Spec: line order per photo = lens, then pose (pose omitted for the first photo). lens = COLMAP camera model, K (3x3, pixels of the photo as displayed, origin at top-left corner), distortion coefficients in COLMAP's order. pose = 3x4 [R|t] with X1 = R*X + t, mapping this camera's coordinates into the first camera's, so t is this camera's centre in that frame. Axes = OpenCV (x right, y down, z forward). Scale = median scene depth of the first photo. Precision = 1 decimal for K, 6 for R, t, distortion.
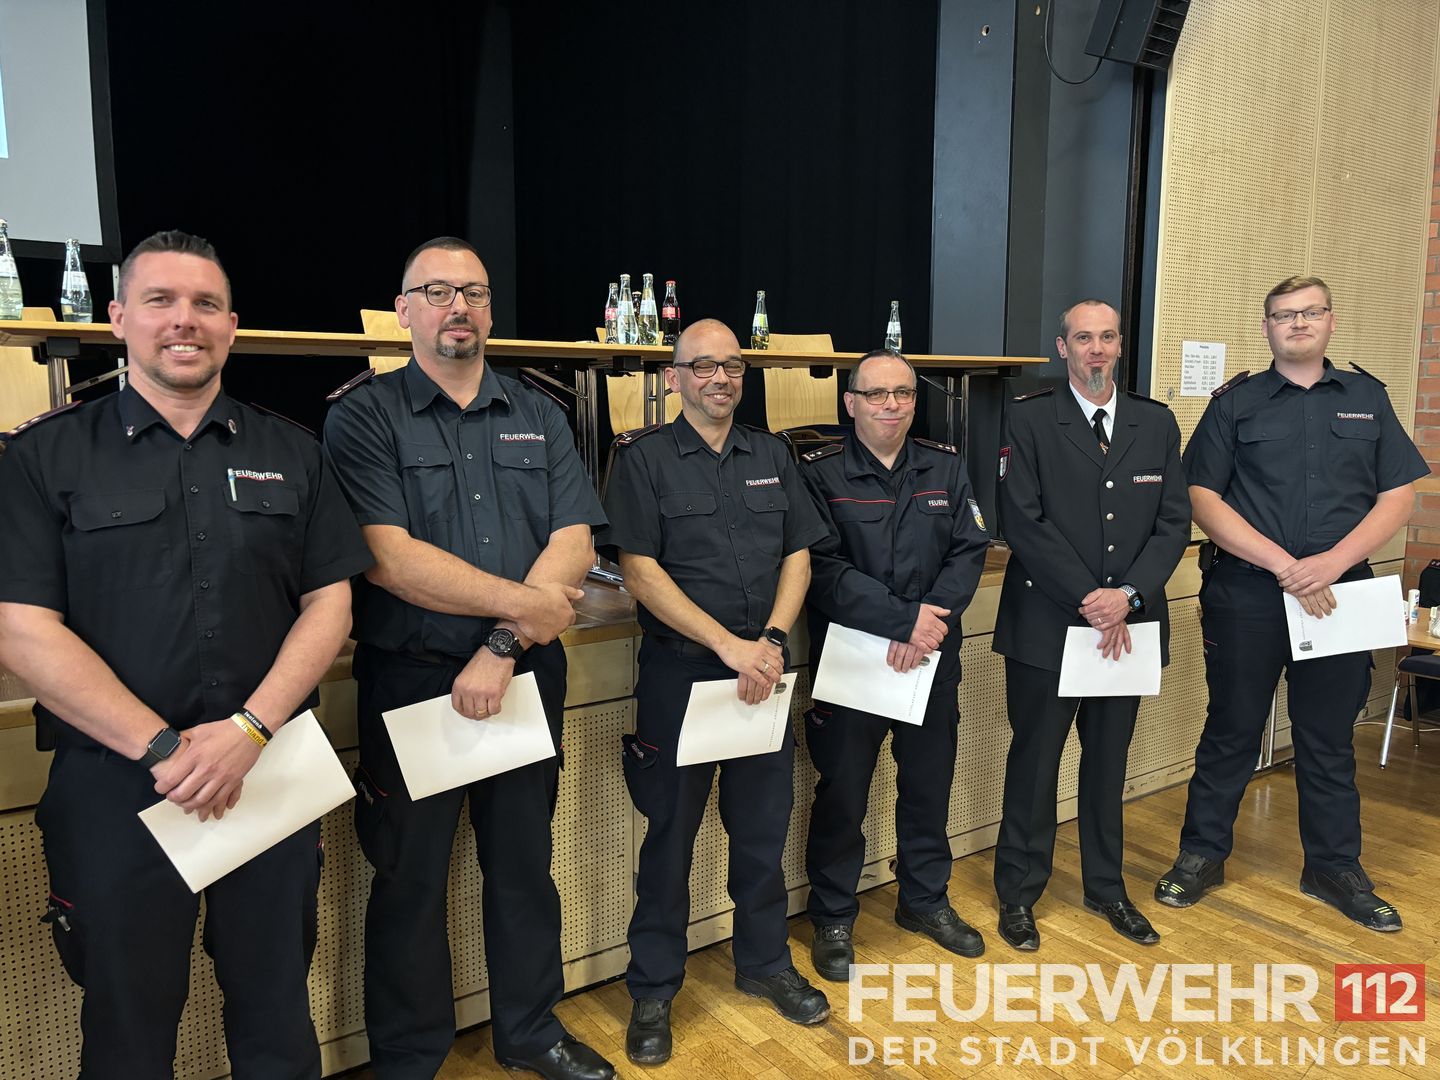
lens RADIAL K [[1084.0, 0, 722.3], [0, 1084.0, 536.7], [0, 0, 1]] dist [0.039570, -0.040440]
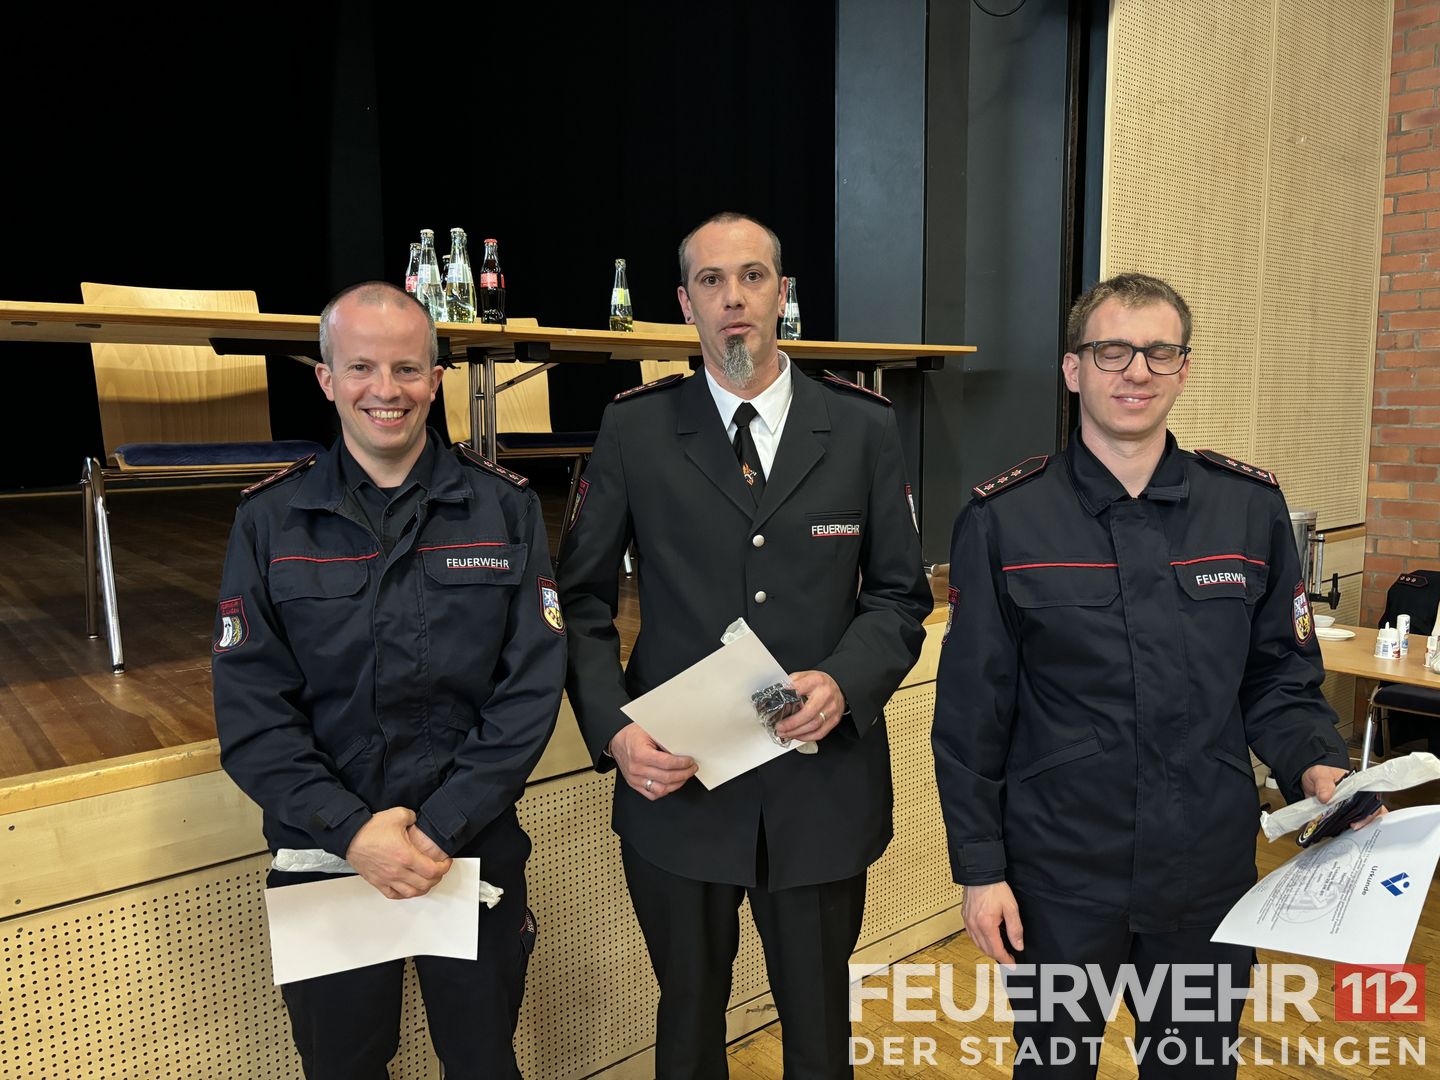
lens RADIAL K [[1084.0, 0, 722.5], [0, 1084.0, 539.2], [0, 0, 1]] dist [0.039570, -0.040440]
pose [[0.996995, -0.019977, 0.074842, 0.041342], [0.020560, 0.999764, -0.007027, -0.014900], [-0.074684, 0.008544, 0.997171, 0.187382]]
